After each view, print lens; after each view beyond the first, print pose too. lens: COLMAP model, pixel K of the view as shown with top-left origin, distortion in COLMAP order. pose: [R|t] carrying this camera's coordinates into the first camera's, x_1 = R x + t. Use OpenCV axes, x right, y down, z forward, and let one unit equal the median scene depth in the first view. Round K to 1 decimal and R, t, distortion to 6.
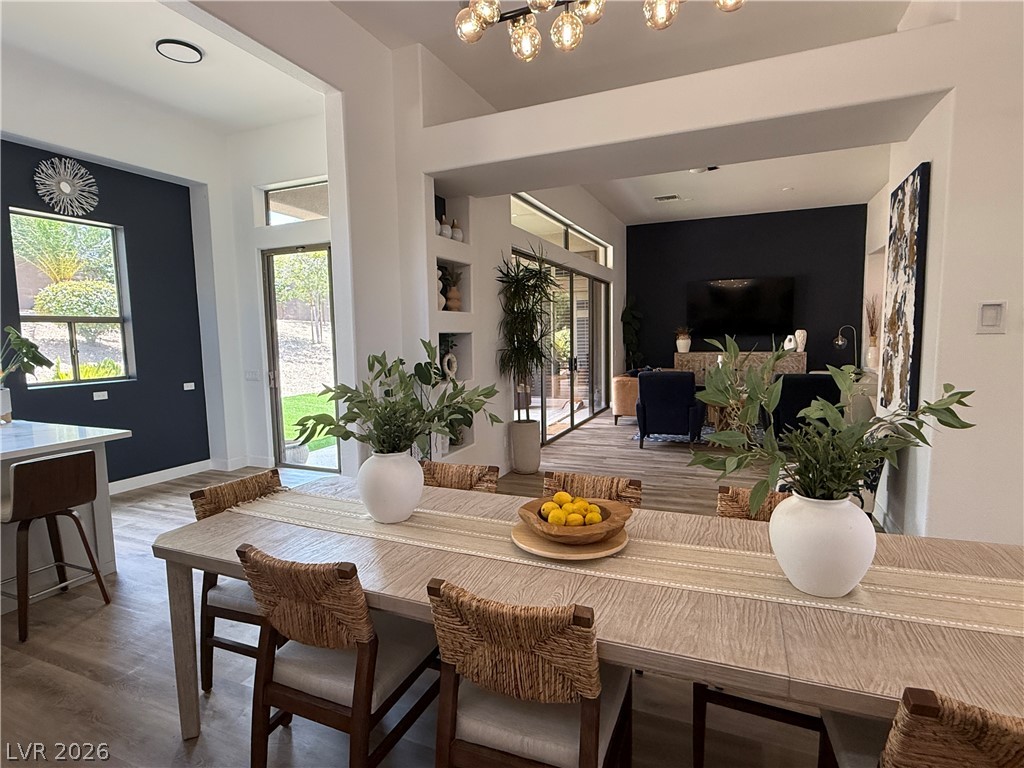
lens RADIAL K [[535.7, 0, 510.6], [0, 535.7, 381.8], [0, 0, 1]] dist [0.001029, -0.001087]
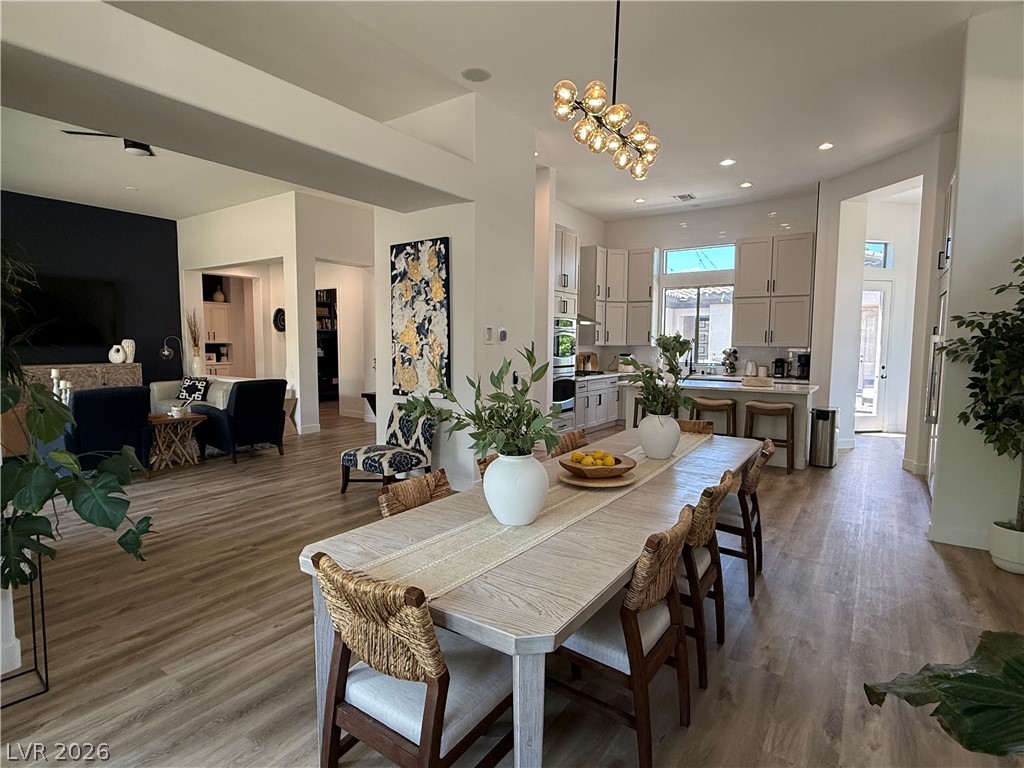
lens RADIAL K [[535.7, 0, 509.6], [0, 535.7, 385.7], [0, 0, 1]] dist [0.001029, -0.001087]
pose [[0.193759, -0.062329, 0.979067, -0.492135], [0.078254, 0.995782, 0.047907, -0.018403], [-0.977923, 0.067334, 0.197820, 0.333521]]
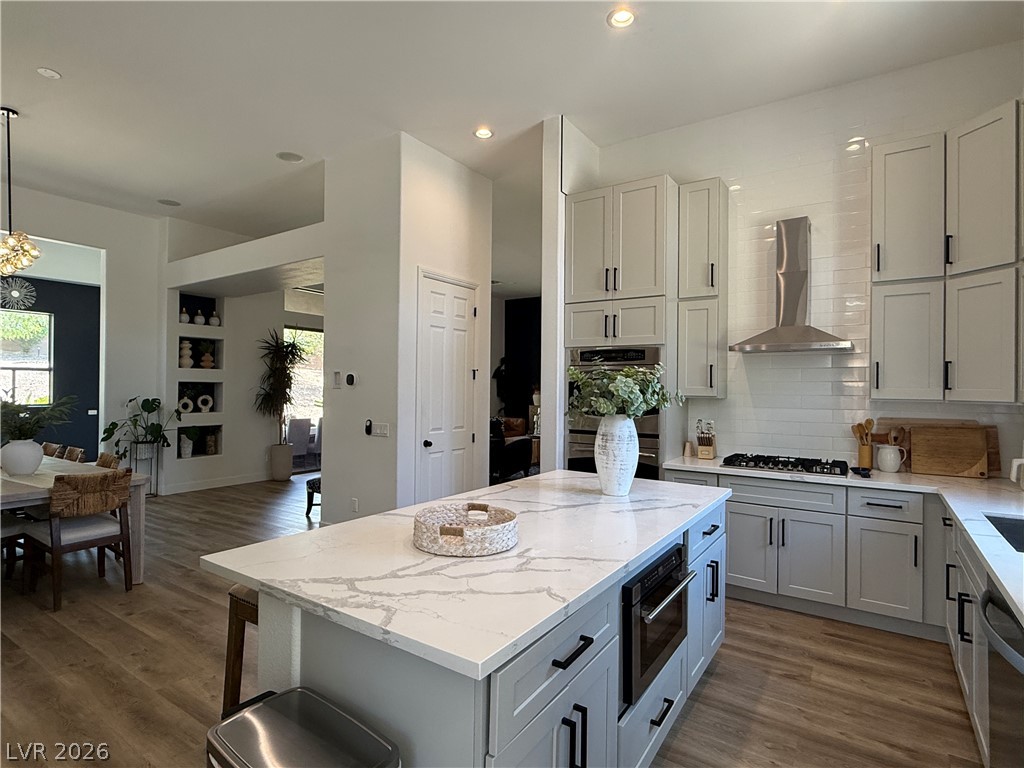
lens RADIAL K [[535.7, 0, 513.7], [0, 535.7, 385.3], [0, 0, 1]] dist [0.001029, -0.001087]
pose [[0.983657, 0.025969, -0.178172, 1.029411], [-0.042361, 0.995146, -0.088825, 0.019219], [0.175000, 0.094921, 0.979982, -0.377565]]
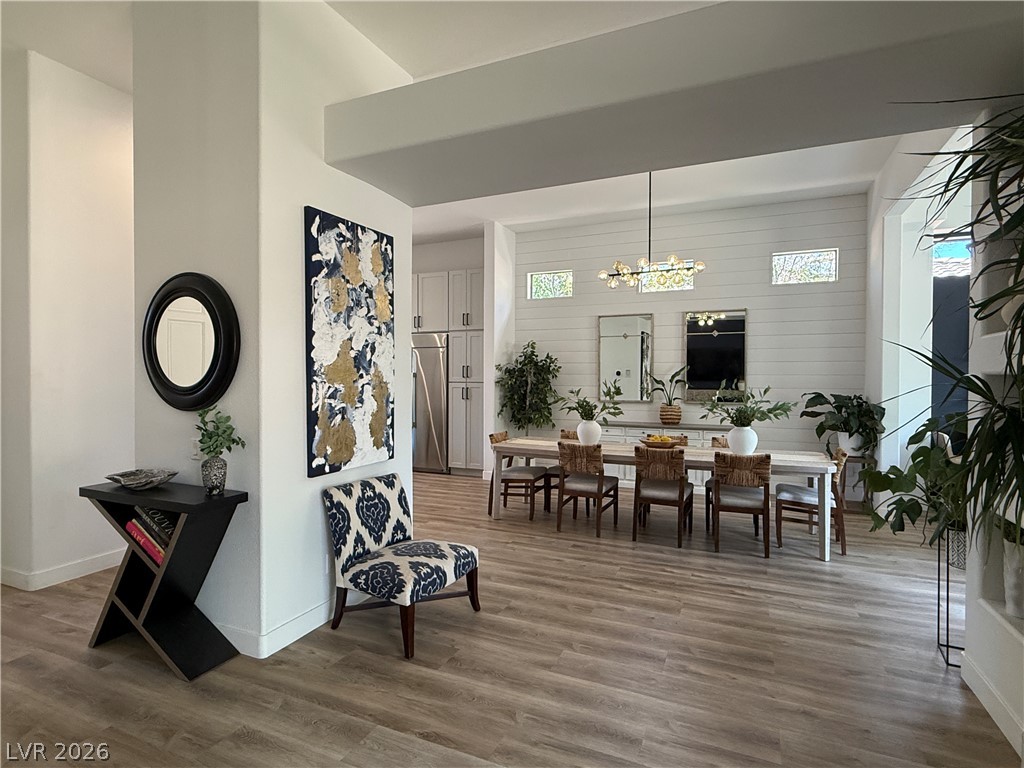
lens RADIAL K [[535.7, 0, 512.1], [0, 535.7, 384.1], [0, 0, 1]] dist [0.001029, -0.001087]
pose [[-0.999801, 0.013020, 0.015084, 0.311322], [0.014497, 0.994641, 0.102366, -0.129232], [-0.013670, 0.102564, -0.994632, 1.378975]]
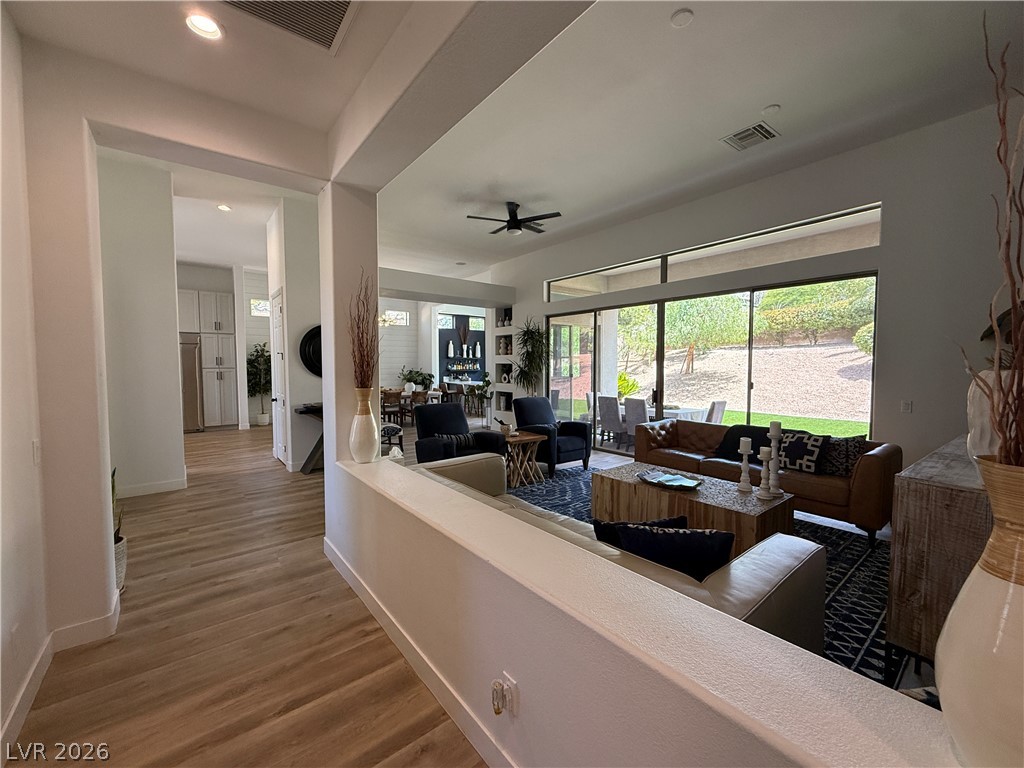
lens RADIAL K [[410.6, 0, 513.6], [0, 410.6, 386.1], [0, 0, 1]] dist [0.000524, -0.000071]
pose [[-0.463982, 0.062320, -0.883650, 1.484720], [-0.070343, 0.991780, 0.106882, -0.183211], [0.883047, 0.111750, -0.455785, 1.802784]]
